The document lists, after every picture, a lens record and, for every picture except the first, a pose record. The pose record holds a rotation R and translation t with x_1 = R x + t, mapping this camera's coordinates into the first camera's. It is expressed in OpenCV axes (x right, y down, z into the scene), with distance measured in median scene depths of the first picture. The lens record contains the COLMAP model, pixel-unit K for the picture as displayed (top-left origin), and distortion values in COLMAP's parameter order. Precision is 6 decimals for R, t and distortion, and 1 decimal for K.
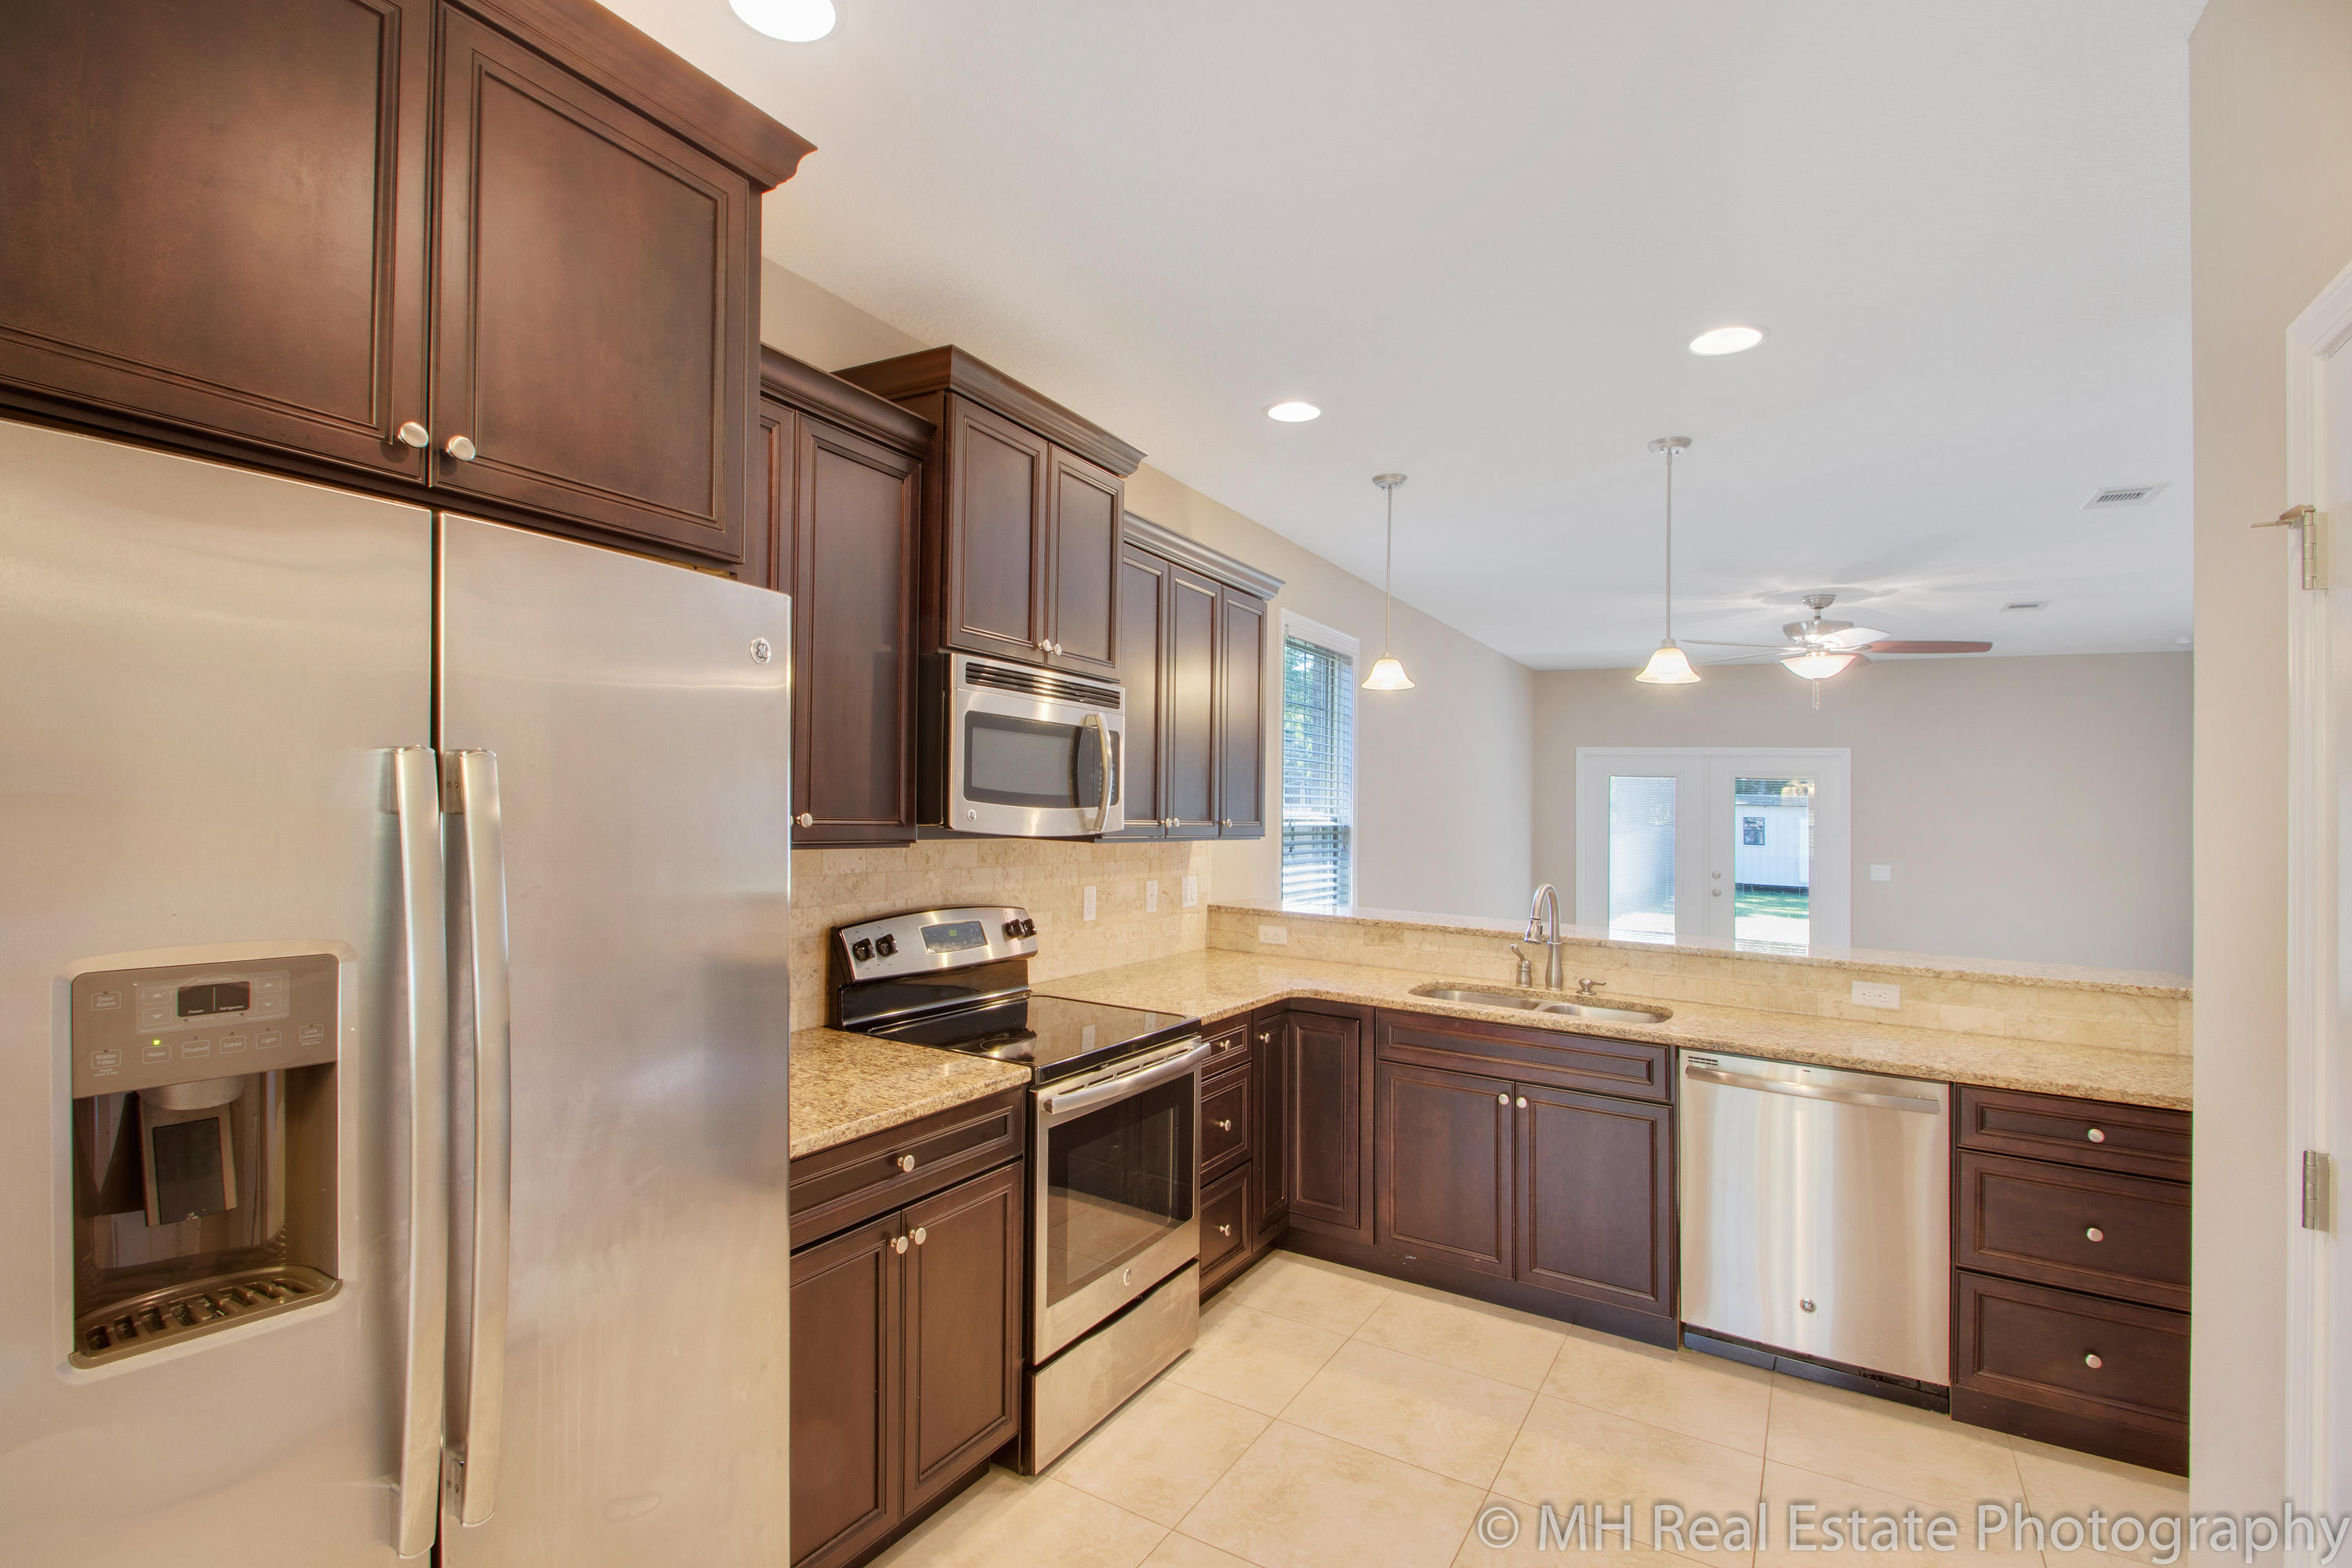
lens RADIAL K [[1104.7, 0, 1173.8], [0, 1104.7, 823.8], [0, 0, 1]] dist [0.000277, 0.000001]
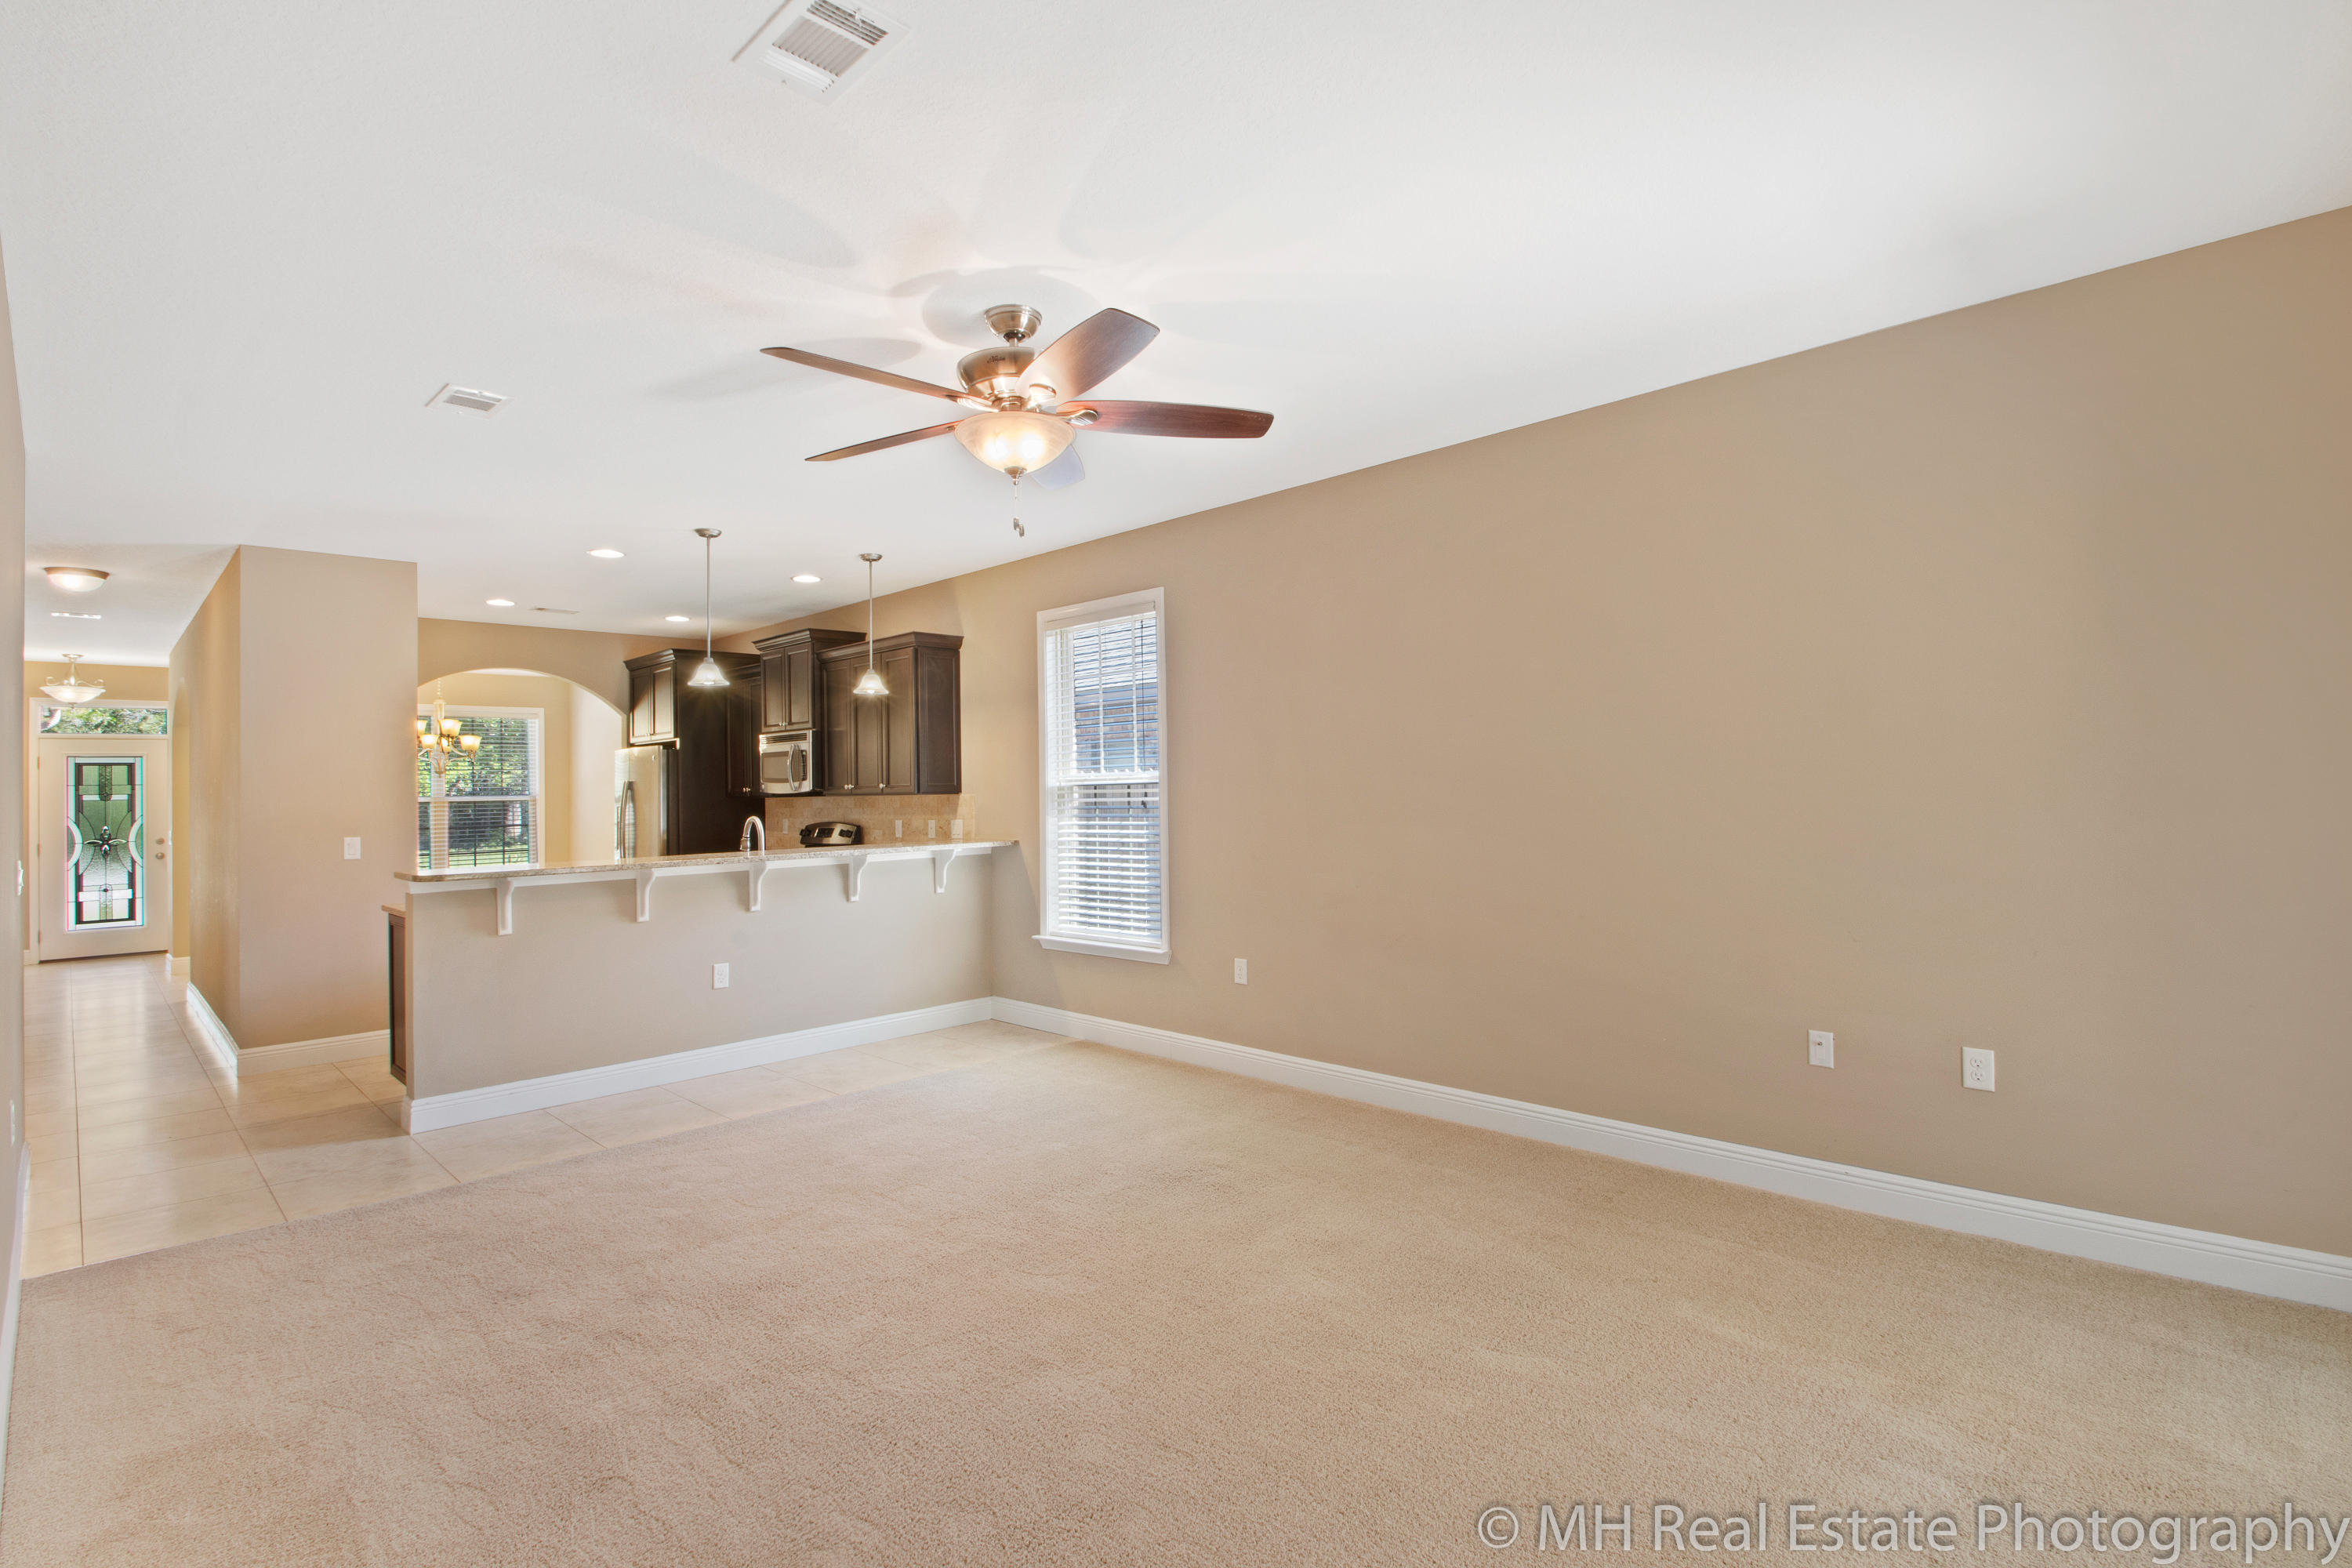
lens RADIAL K [[1118.2, 0, 1176.0], [0, 1118.2, 784.0], [0, 0, 1]] dist [-0.000242, -0.000034]
pose [[-0.248293, -0.002810, -0.968681, 1.568071], [0.012975, 0.999896, -0.006227, 0.011023], [0.968598, -0.014115, -0.248231, 1.799448]]
